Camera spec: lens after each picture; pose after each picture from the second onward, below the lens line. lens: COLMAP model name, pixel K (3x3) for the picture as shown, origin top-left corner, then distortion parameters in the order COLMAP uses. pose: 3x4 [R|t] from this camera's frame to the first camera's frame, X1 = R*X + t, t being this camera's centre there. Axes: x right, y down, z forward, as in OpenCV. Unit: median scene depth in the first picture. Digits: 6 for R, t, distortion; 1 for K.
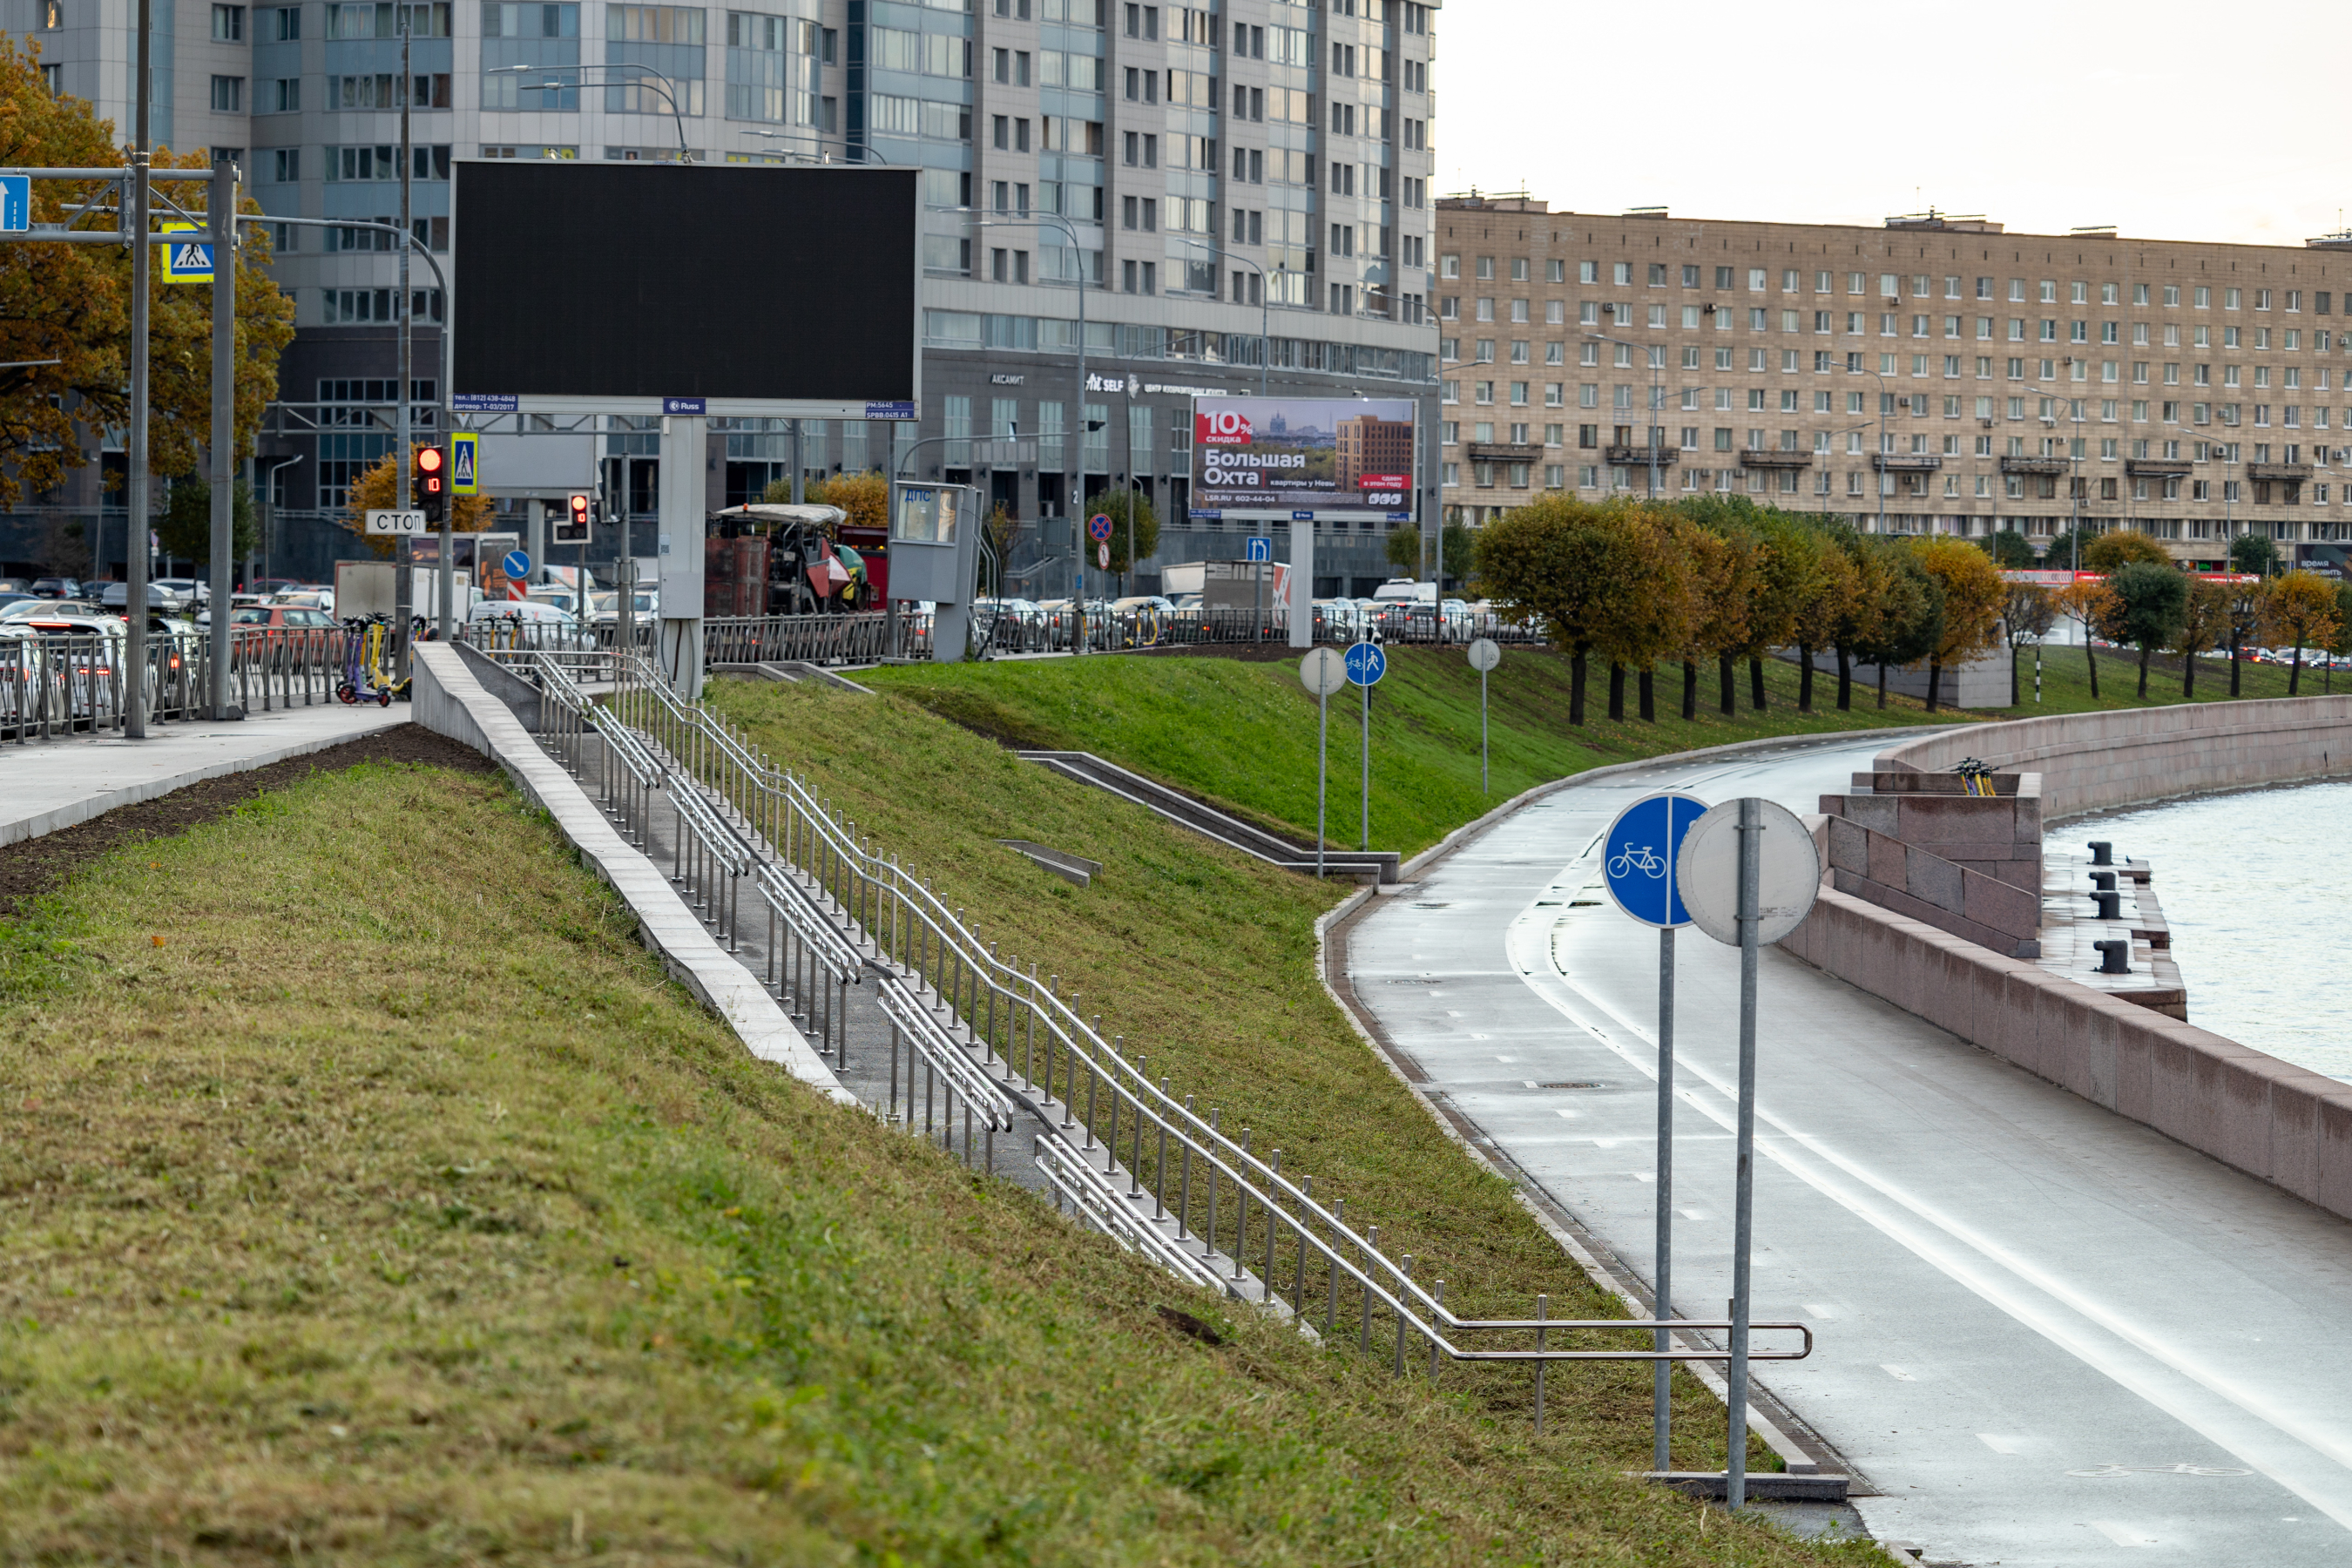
lens RADIAL K [[7328.6, 0, 1174.3], [0, 7328.6, 780.6], [0, 0, 1]] dist [-0.181046, 0.000000]
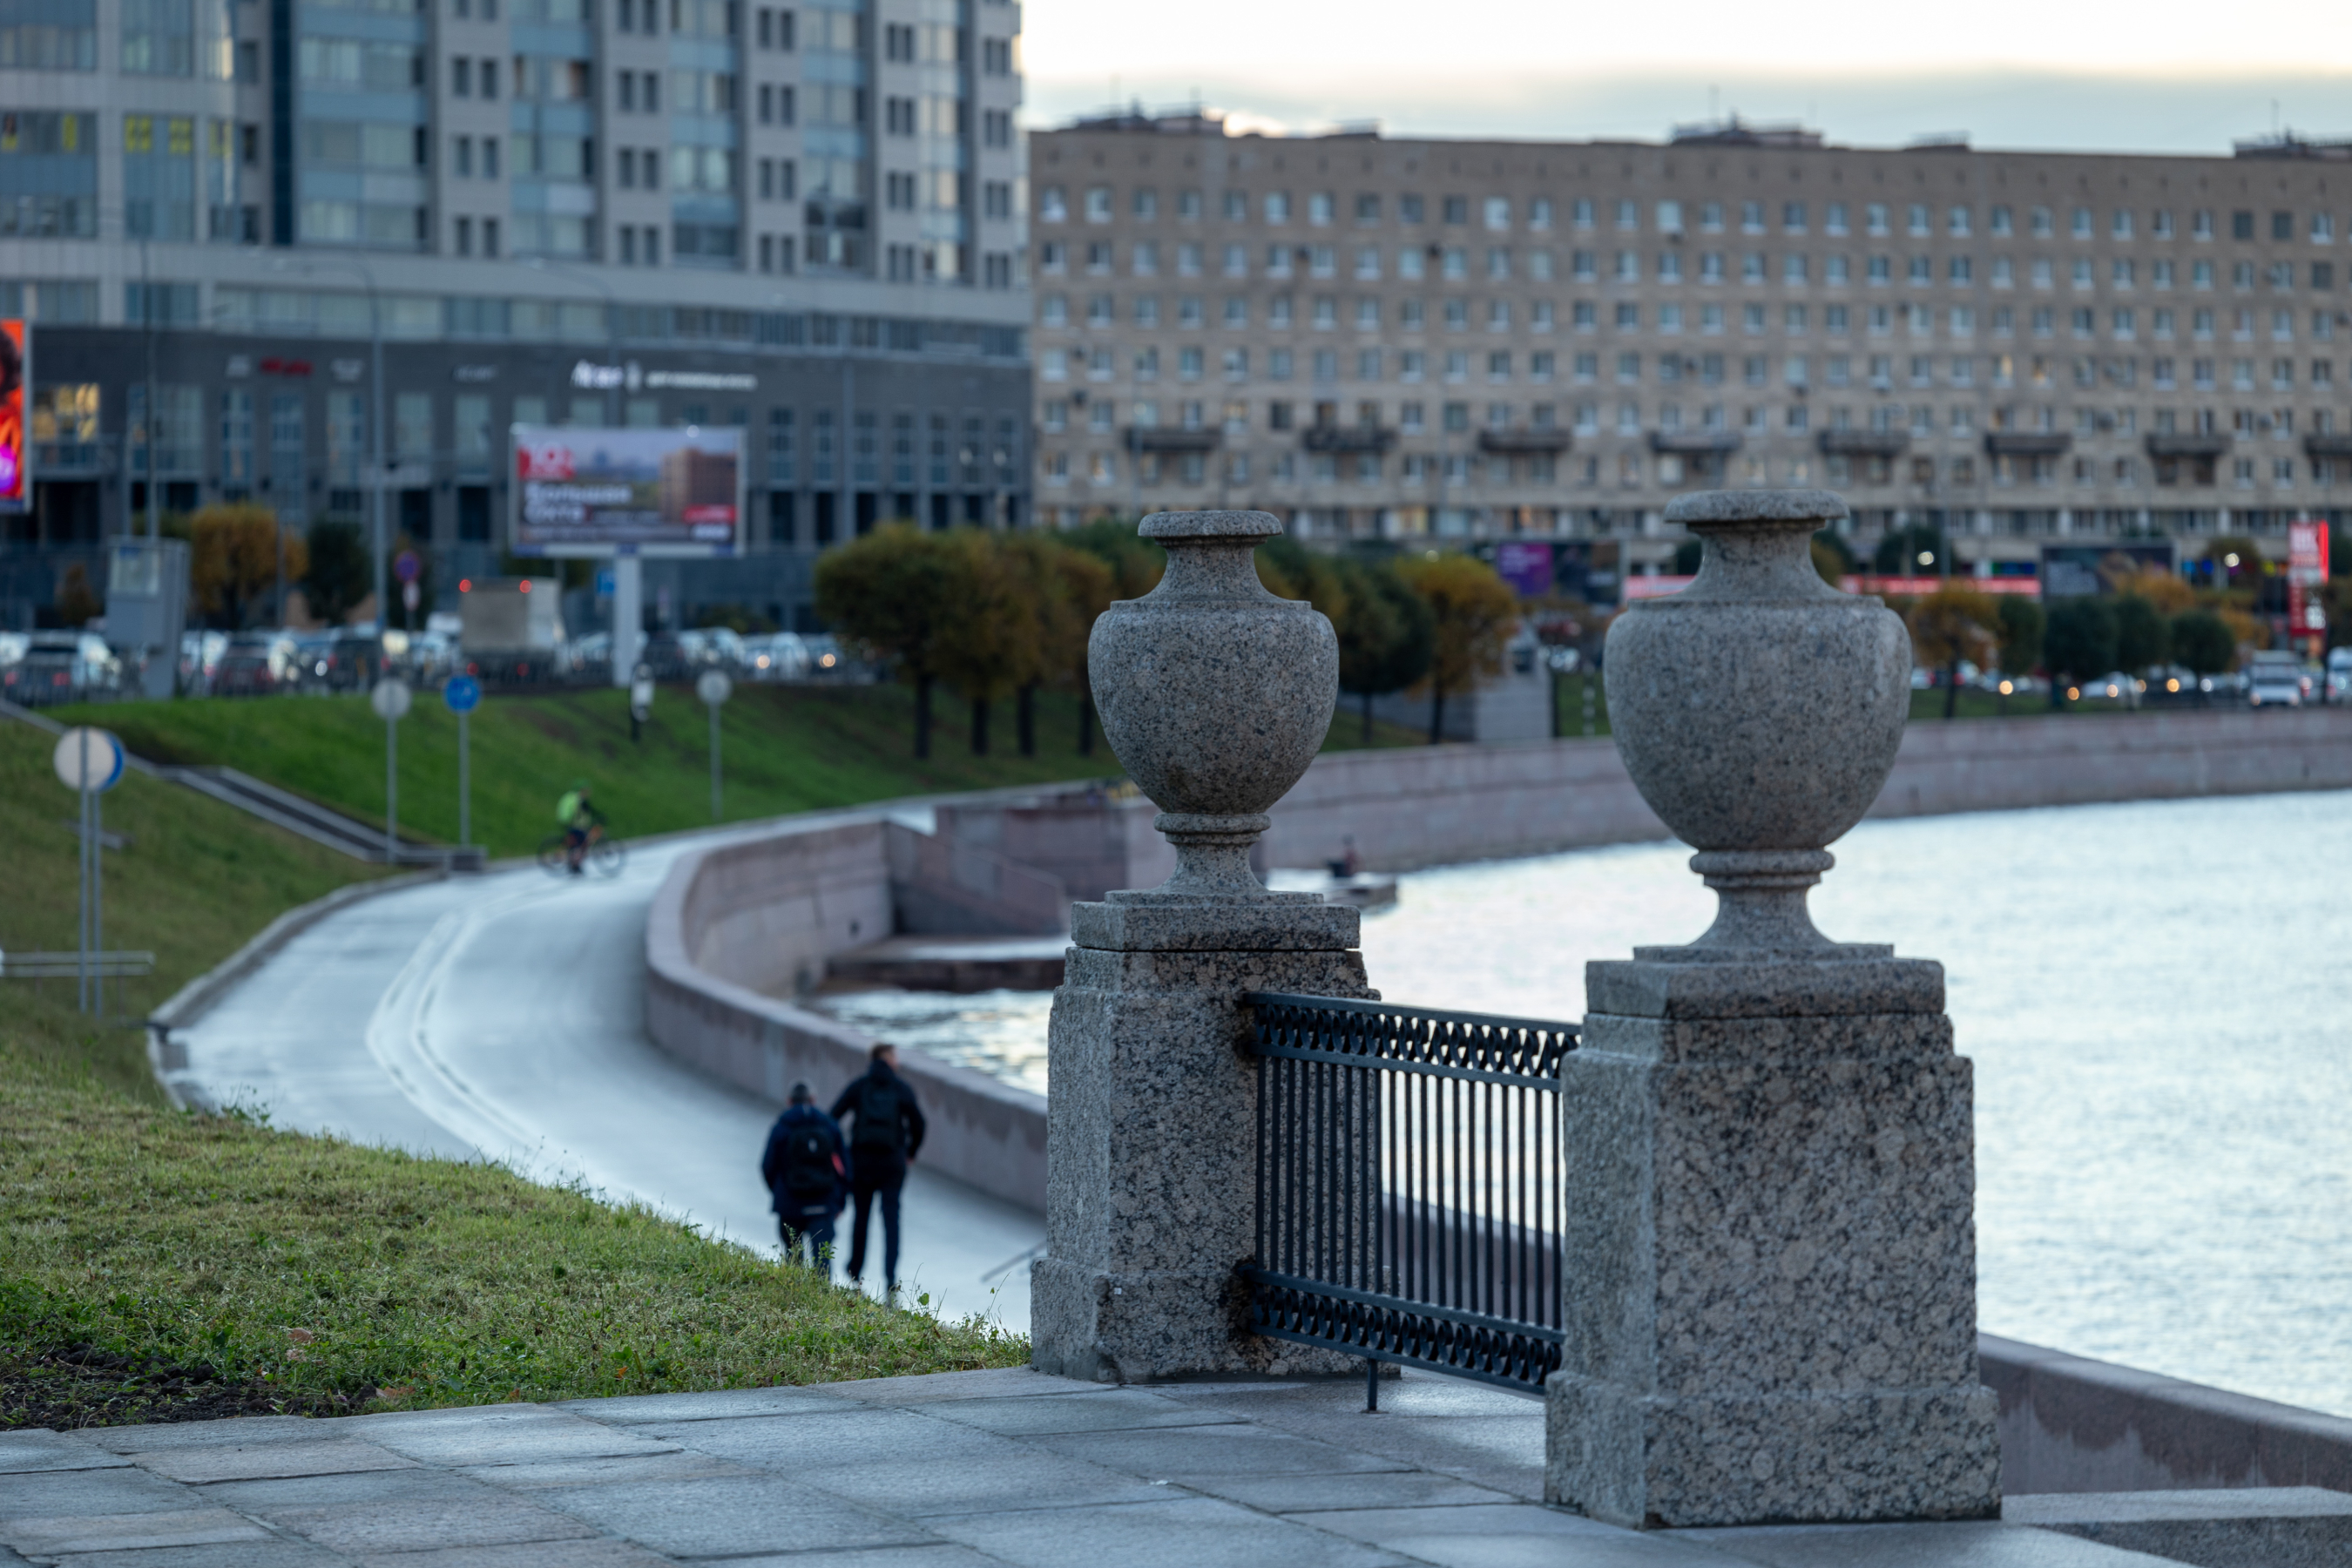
lens RADIAL K [[11010.9, 0, 1178.2], [0, 11010.9, 784.8], [0, 0, 1]] dist [0.032957, 0.000000]
pose [[0.999752, -0.015402, 0.016083, 0.025874], [0.015564, 0.999829, -0.009980, 0.004297], [-0.015926, 0.010228, 0.999821, -0.183536]]
